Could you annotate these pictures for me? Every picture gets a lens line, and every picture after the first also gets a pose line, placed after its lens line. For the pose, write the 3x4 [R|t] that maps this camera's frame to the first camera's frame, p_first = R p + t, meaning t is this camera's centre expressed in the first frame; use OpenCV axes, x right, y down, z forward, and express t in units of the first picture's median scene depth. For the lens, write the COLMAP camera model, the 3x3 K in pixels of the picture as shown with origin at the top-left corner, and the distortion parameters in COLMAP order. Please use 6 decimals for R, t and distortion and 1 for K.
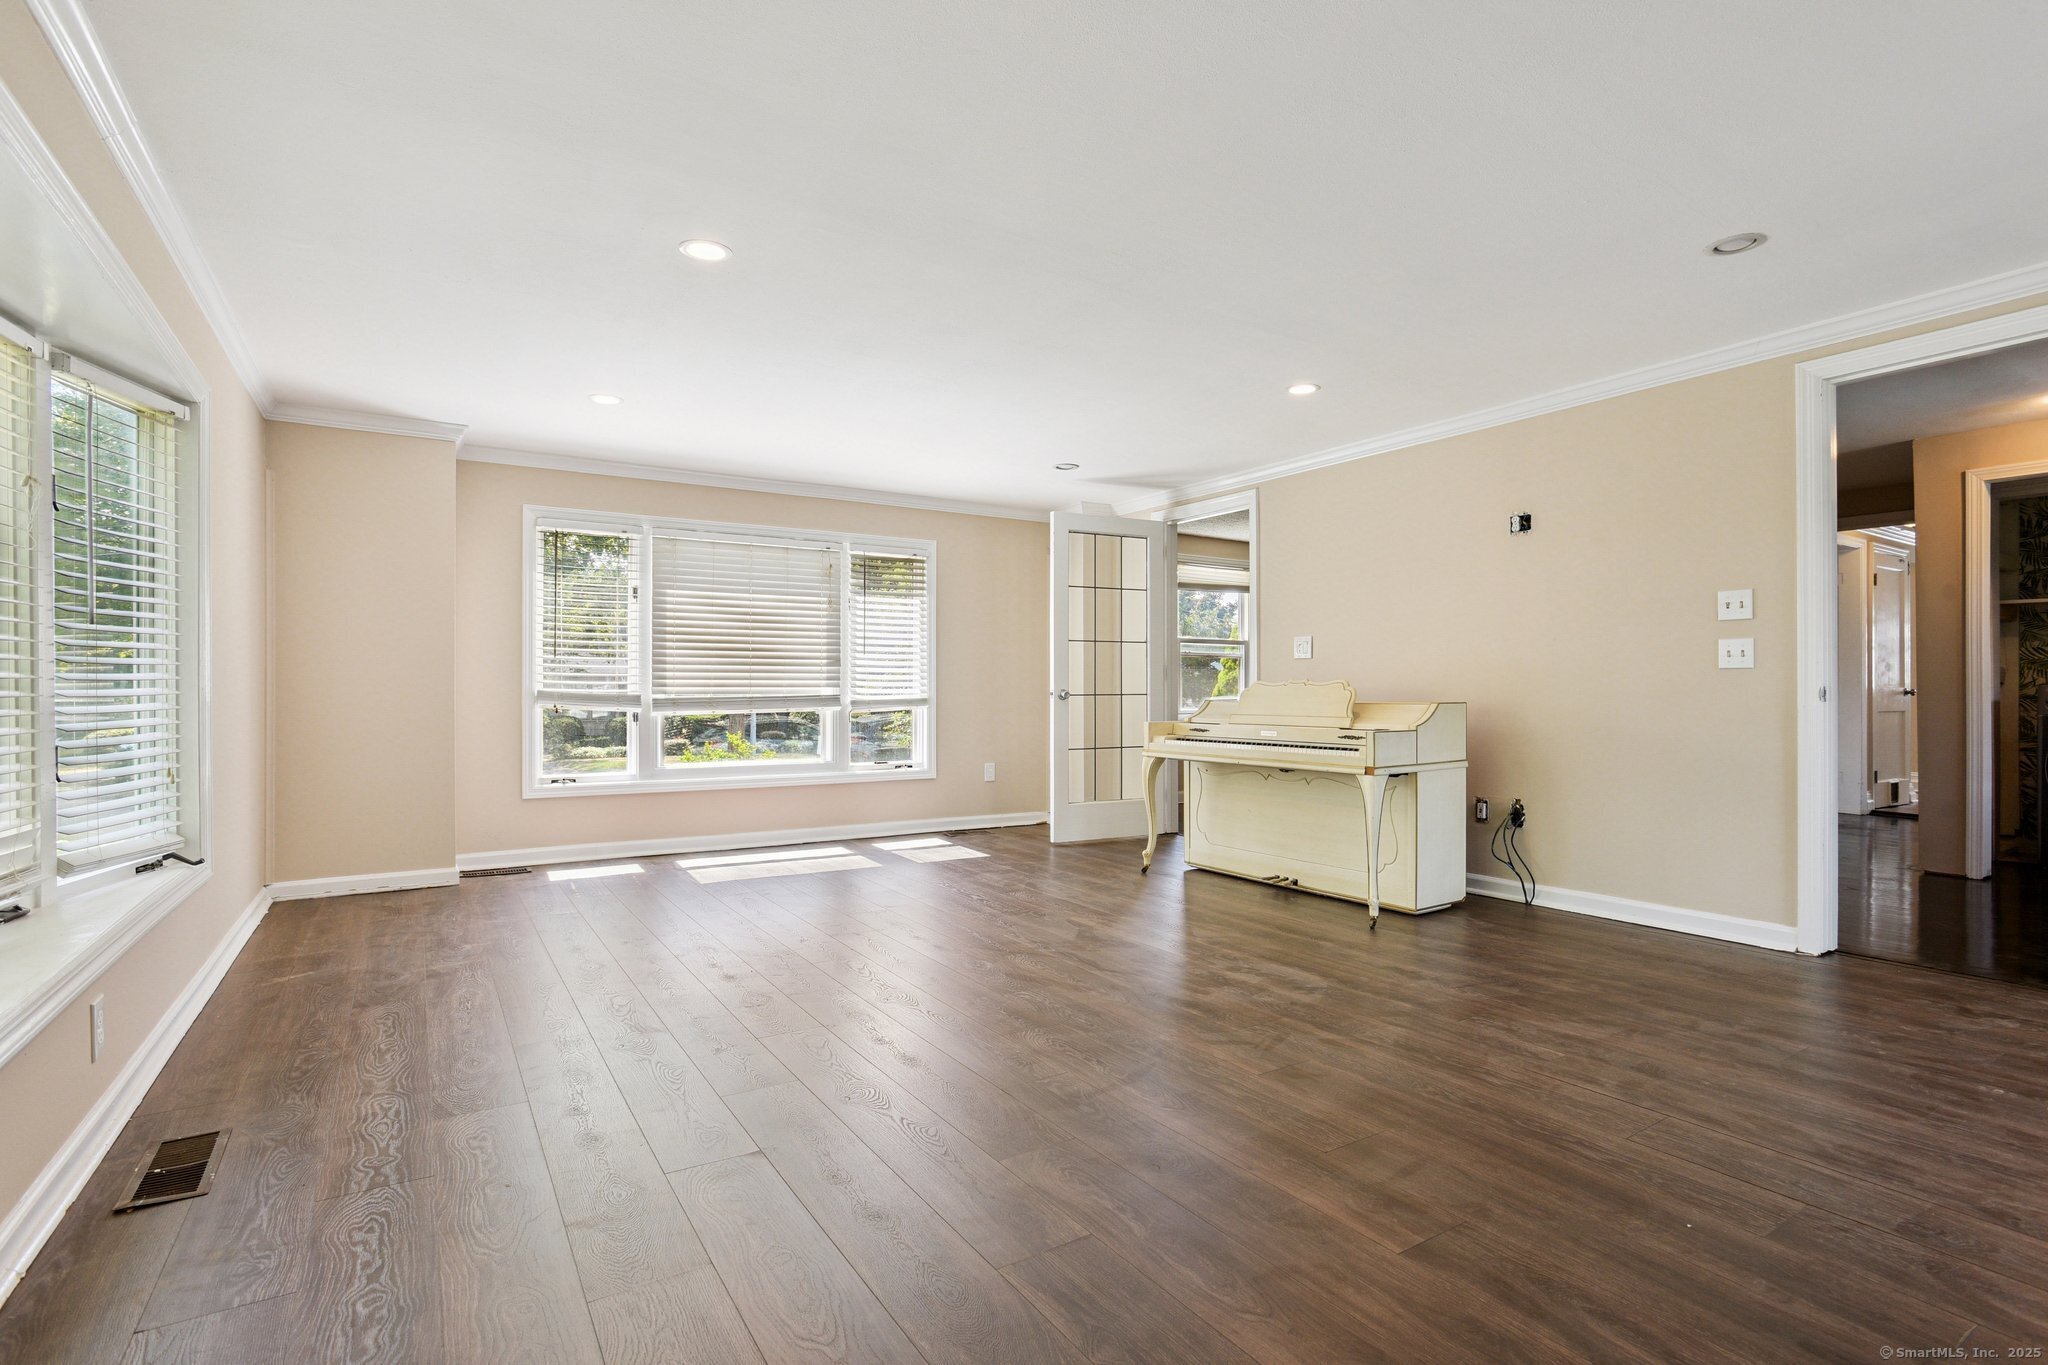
lens RADIAL K [[993.2, 0, 1036.2], [0, 993.2, 687.8], [0, 0, 1]] dist [-0.032258, 0.000380]
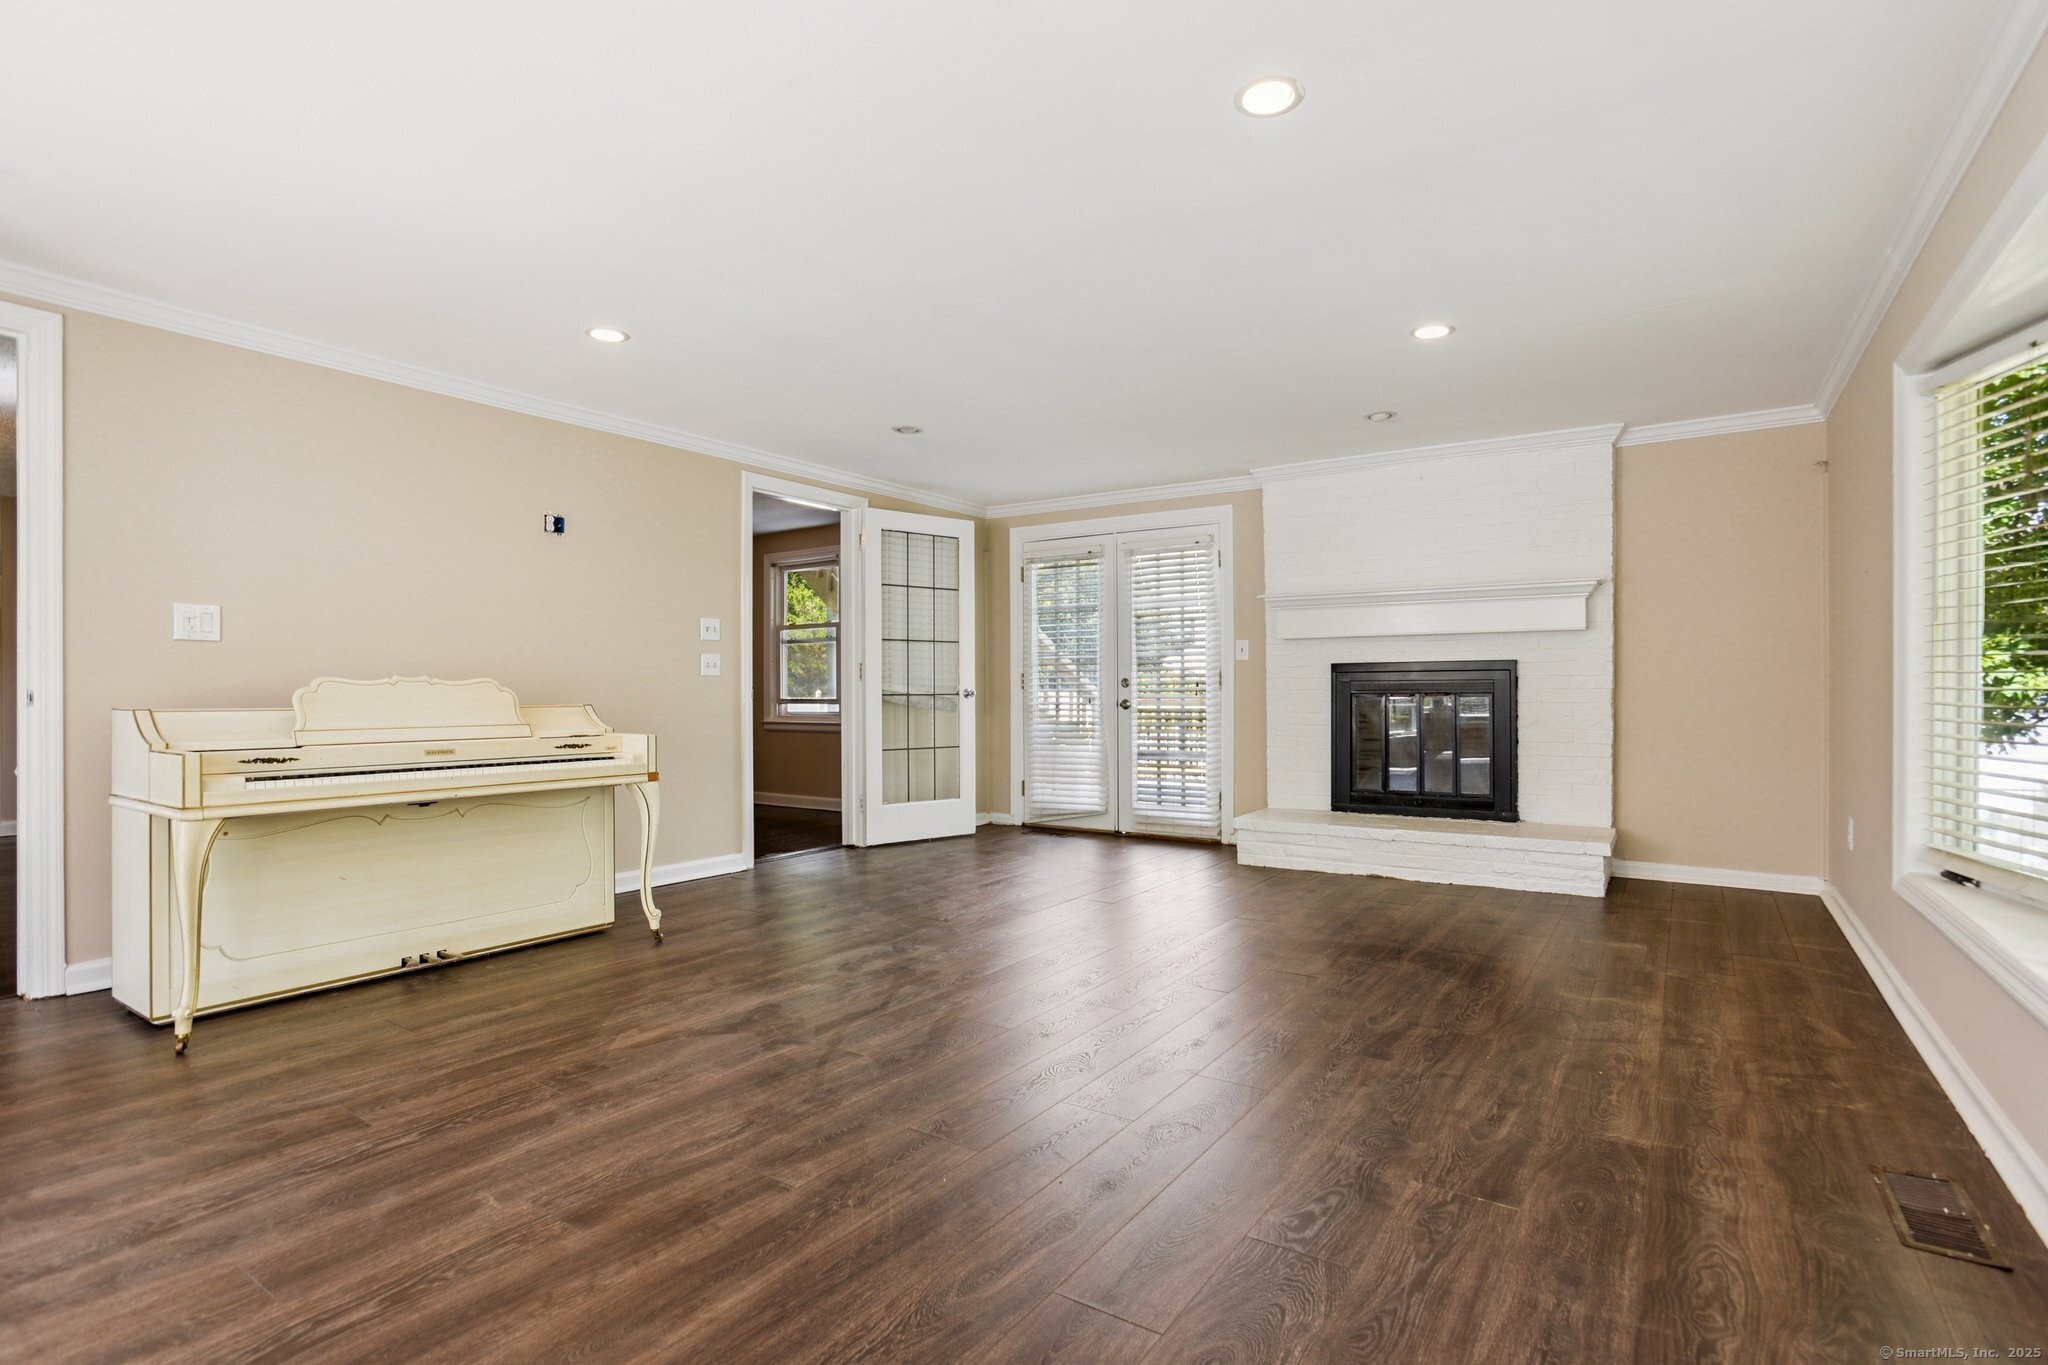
lens RADIAL K [[993.2, 0, 1036.2], [0, 993.2, 687.8], [0, 0, 1]] dist [-0.032258, 0.000380]
pose [[-0.389851, 0.007282, 0.920849, -0.645131], [0.002388, 0.999973, -0.006896, 0.006506], [-0.920875, -0.000490, -0.389858, 0.988139]]
